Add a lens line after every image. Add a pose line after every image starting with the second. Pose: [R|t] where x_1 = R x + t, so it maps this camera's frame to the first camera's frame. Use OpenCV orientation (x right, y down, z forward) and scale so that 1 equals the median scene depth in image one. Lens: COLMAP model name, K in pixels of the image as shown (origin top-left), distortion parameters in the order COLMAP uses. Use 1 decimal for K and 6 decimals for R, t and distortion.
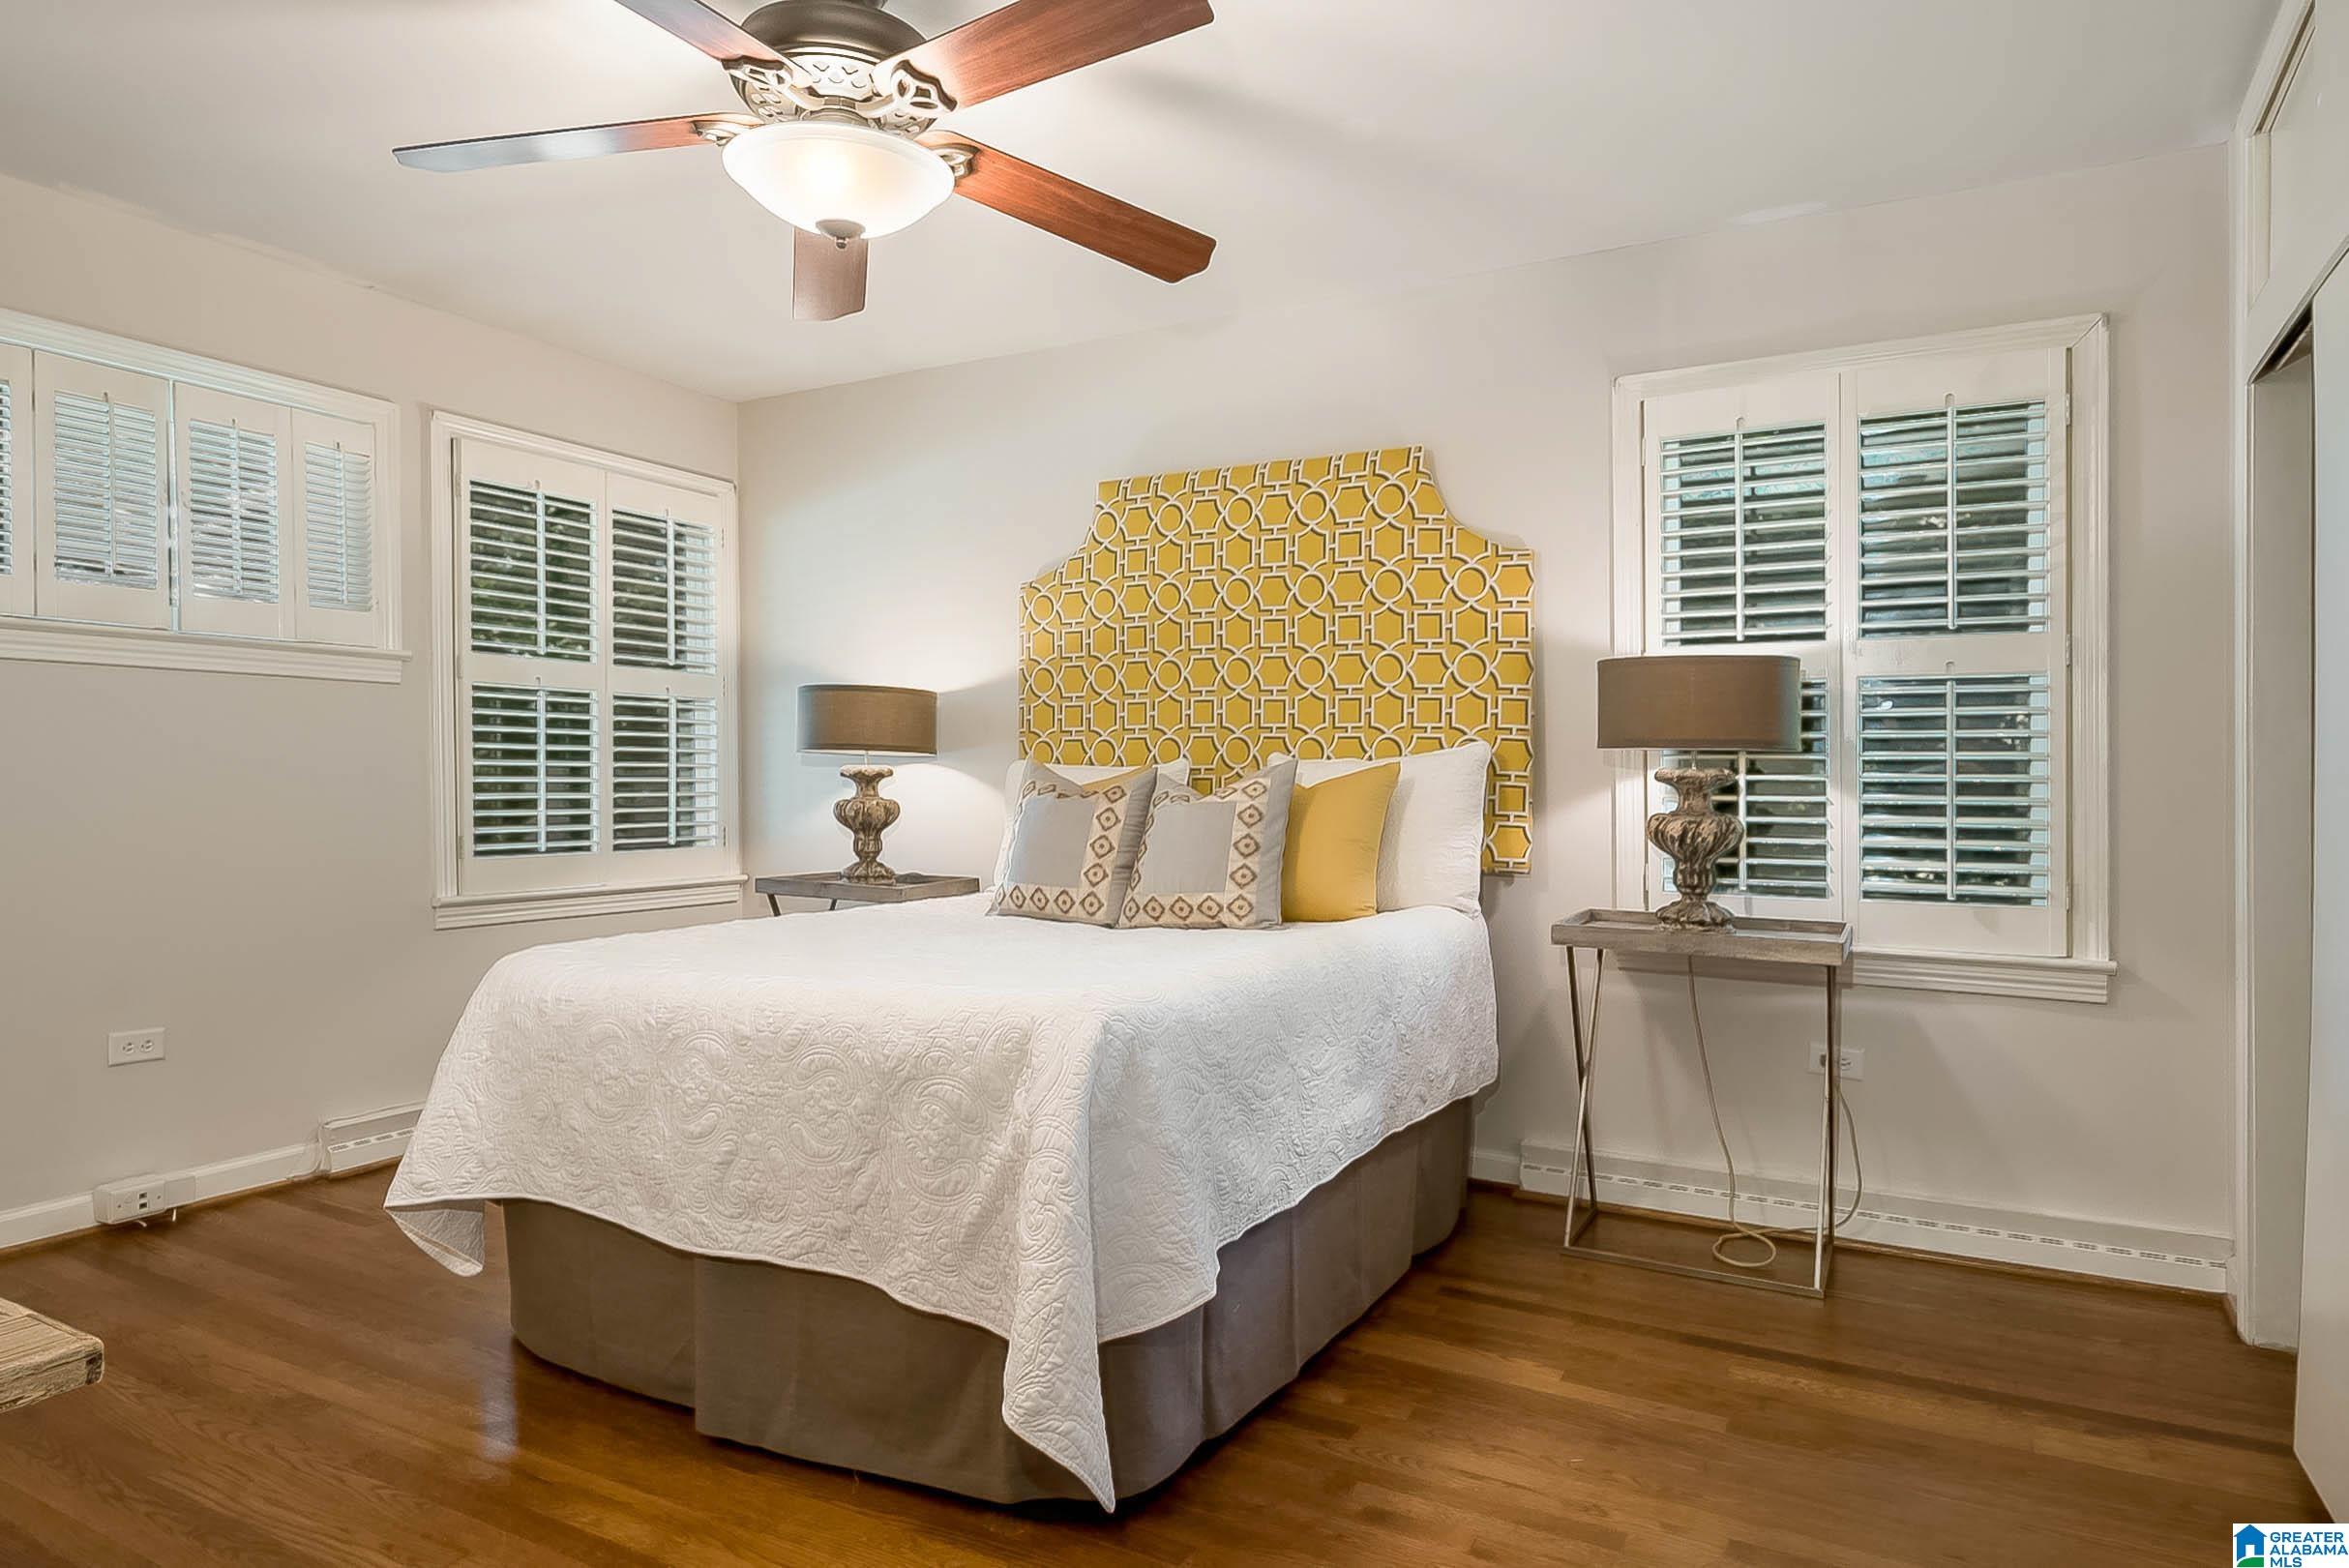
lens RADIAL K [[1390.1, 0, 1174.5], [0, 1390.1, 784.0], [0, 0, 1]] dist [0.018397, 0.000179]
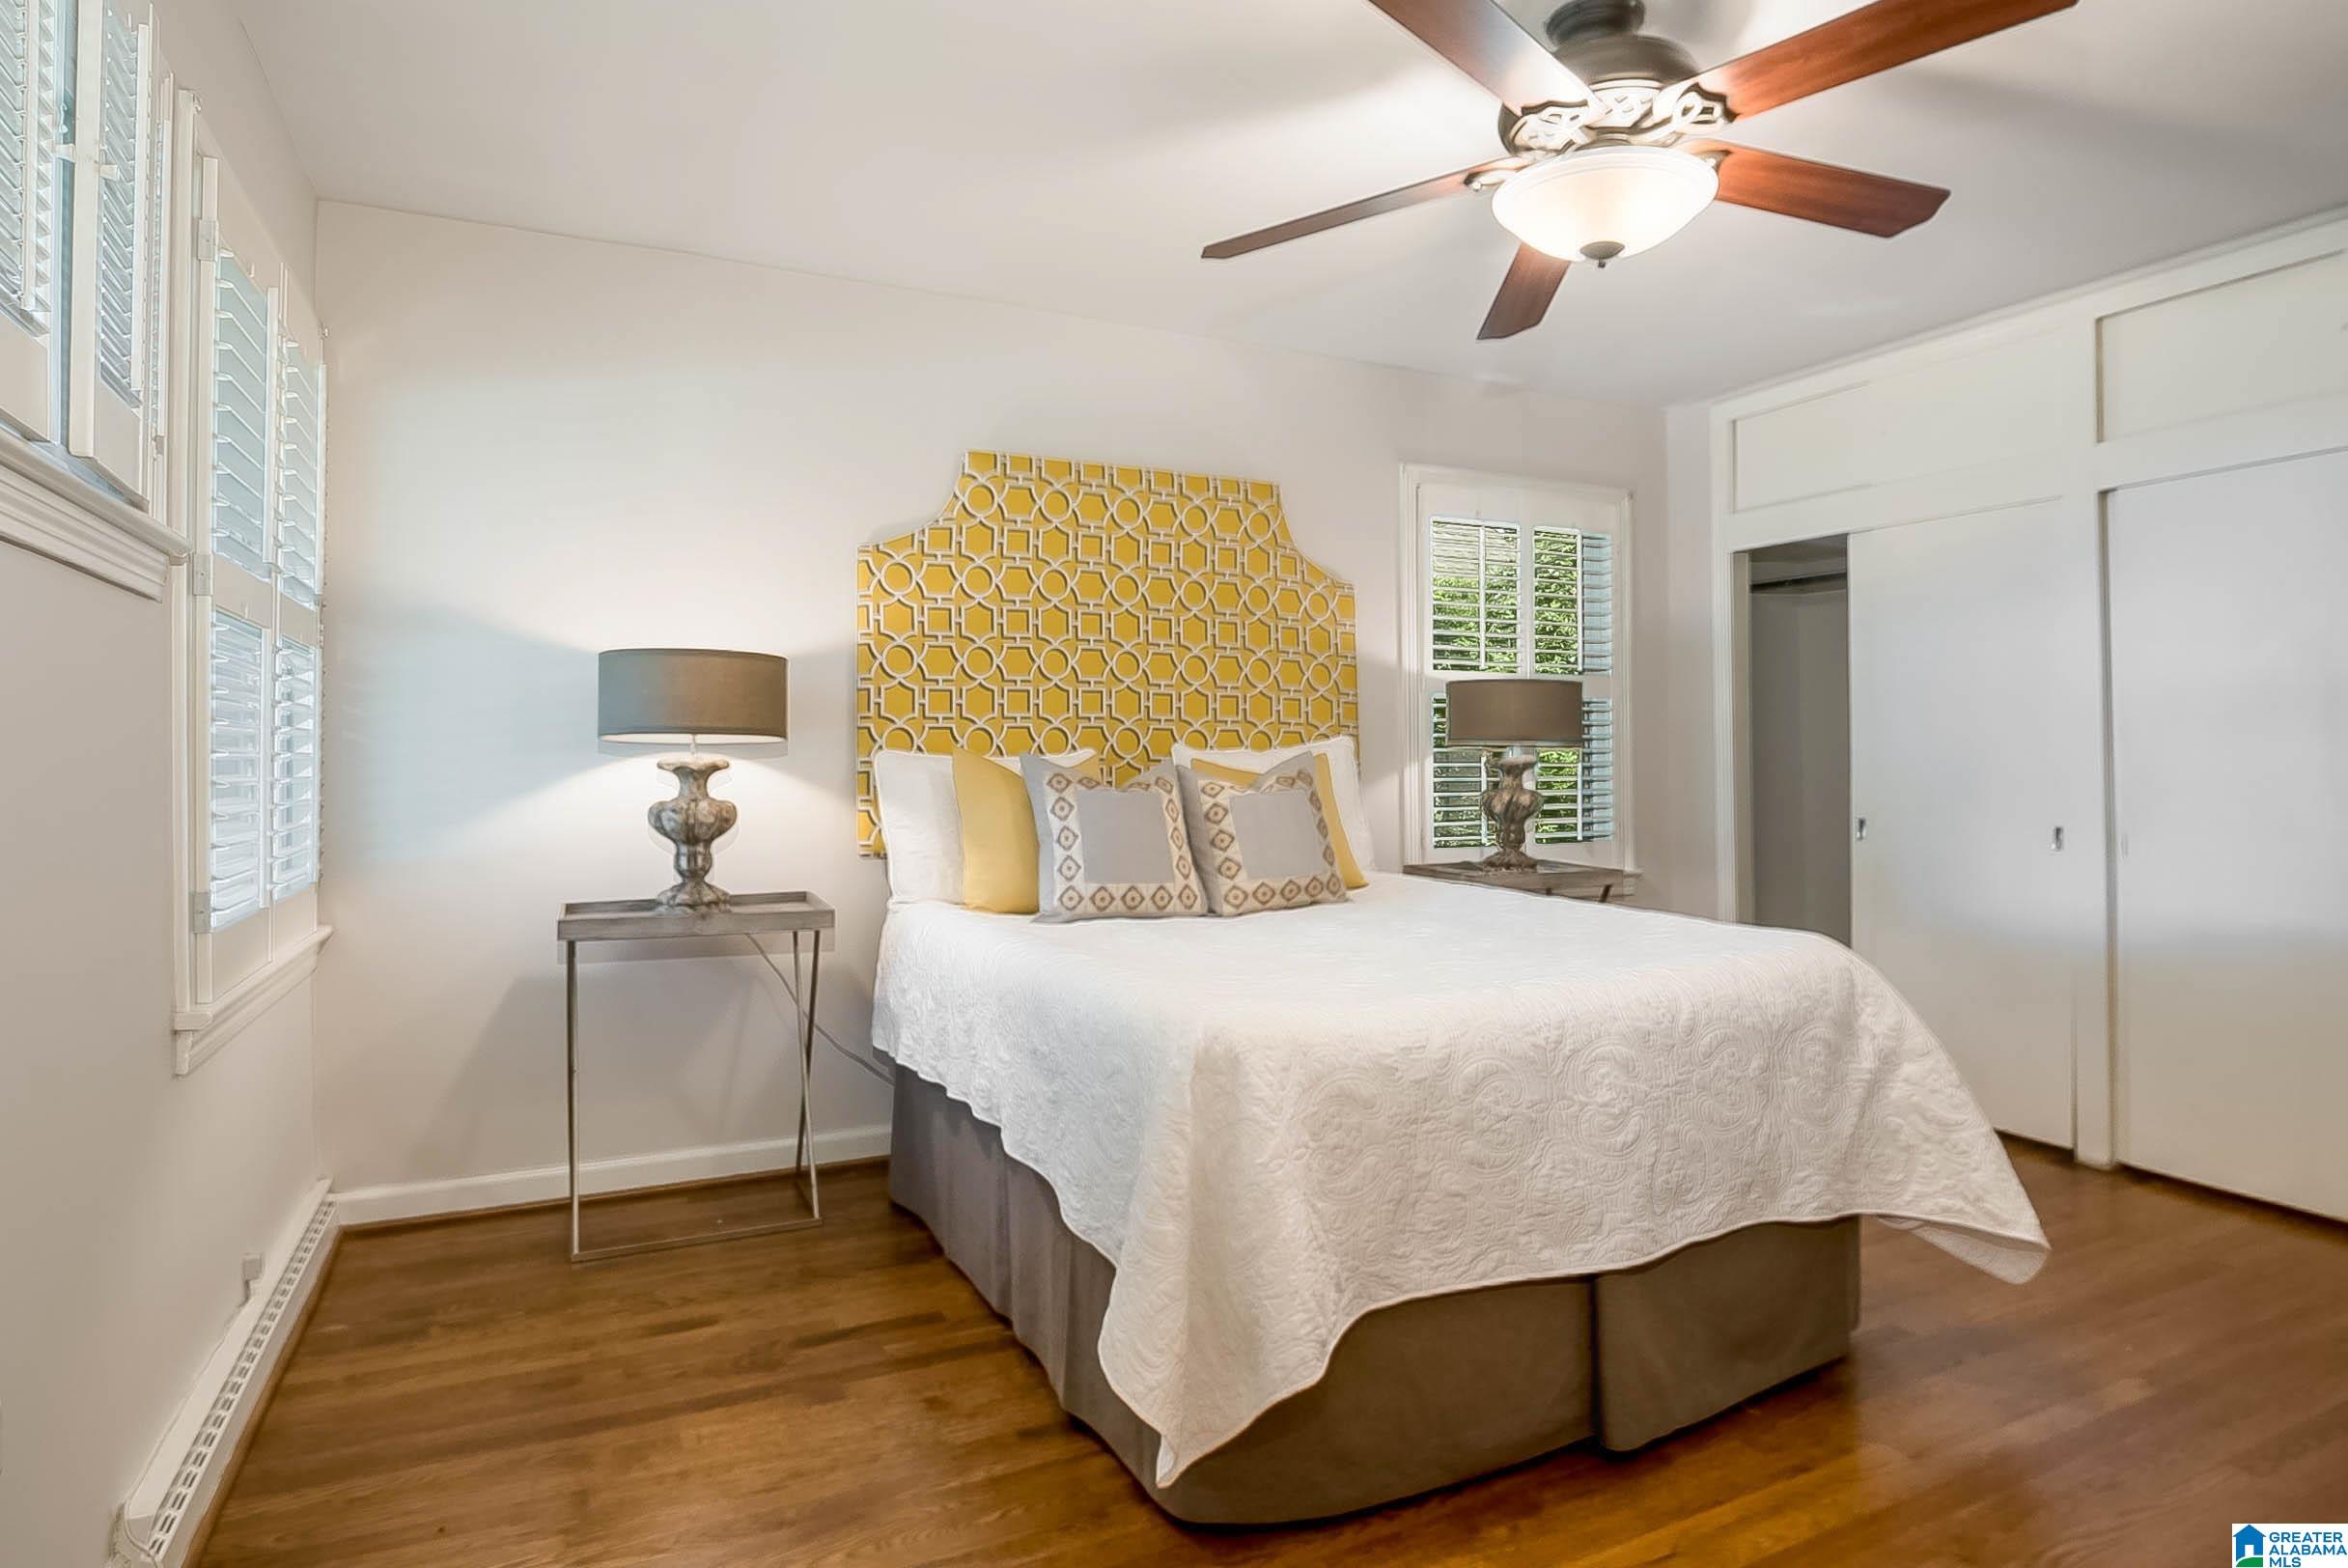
lens RADIAL K [[1298.2, 0, 1175.8], [0, 1298.2, 727.7], [0, 0, 1]] dist [0.001919, -0.000128]
pose [[0.569534, 0.016093, 0.821810, -0.703634], [0.011034, 0.999569, -0.027221, -0.006896], [-0.821894, 0.024571, 0.569110, 0.414064]]
